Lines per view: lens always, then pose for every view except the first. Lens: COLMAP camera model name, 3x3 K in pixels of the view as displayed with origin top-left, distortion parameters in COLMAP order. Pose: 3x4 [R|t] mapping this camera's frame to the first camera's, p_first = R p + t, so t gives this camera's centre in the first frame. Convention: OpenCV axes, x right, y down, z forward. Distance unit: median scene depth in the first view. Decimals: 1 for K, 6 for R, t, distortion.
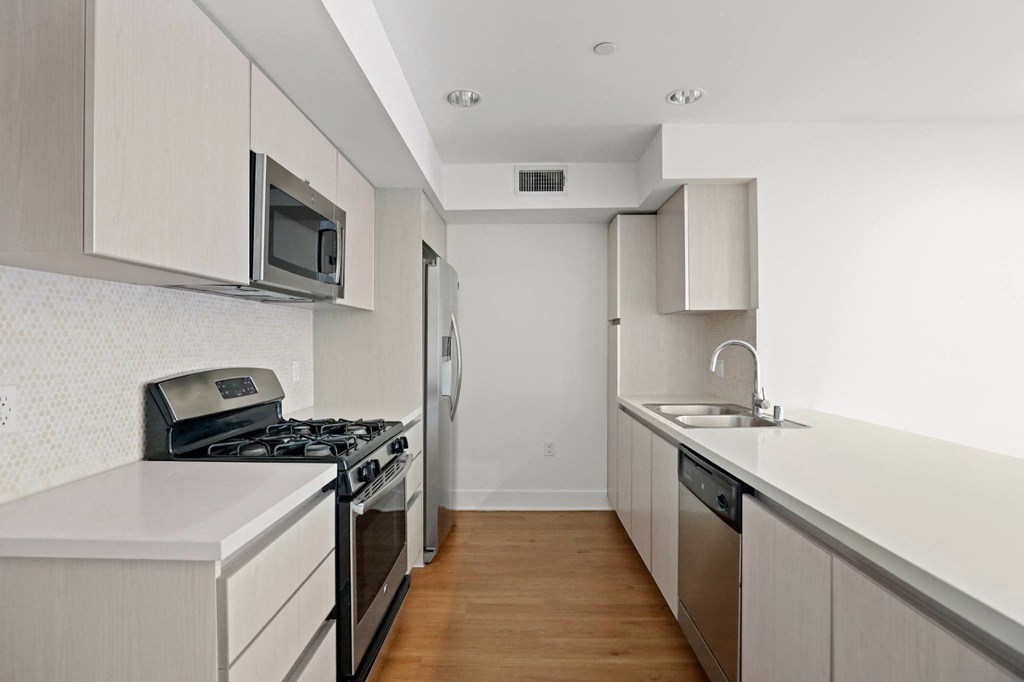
lens RADIAL K [[516.3, 0, 500.7], [0, 516.3, 340.9], [0, 0, 1]] dist [-0.016198, 0.000396]
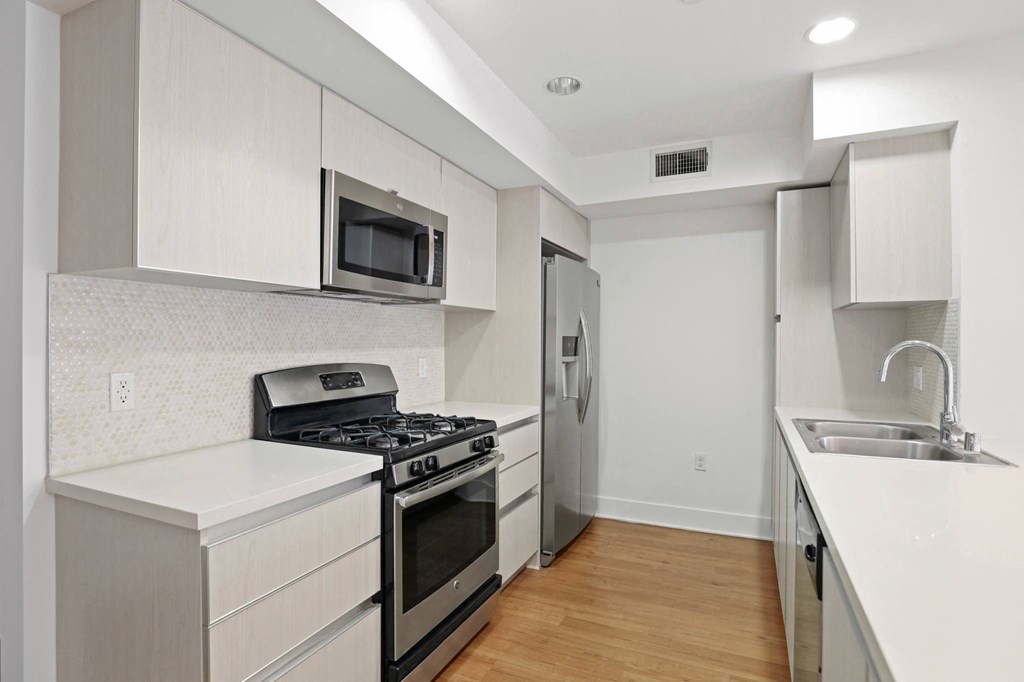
lens RADIAL K [[513.6, 0, 509.8], [0, 513.6, 343.2], [0, 0, 1]] dist [-0.012793, -0.000834]
pose [[0.921562, 0.006499, -0.388178, 0.229989], [-0.005114, 0.999976, 0.004601, 0.001275], [0.388199, -0.002255, 0.921573, 0.096559]]
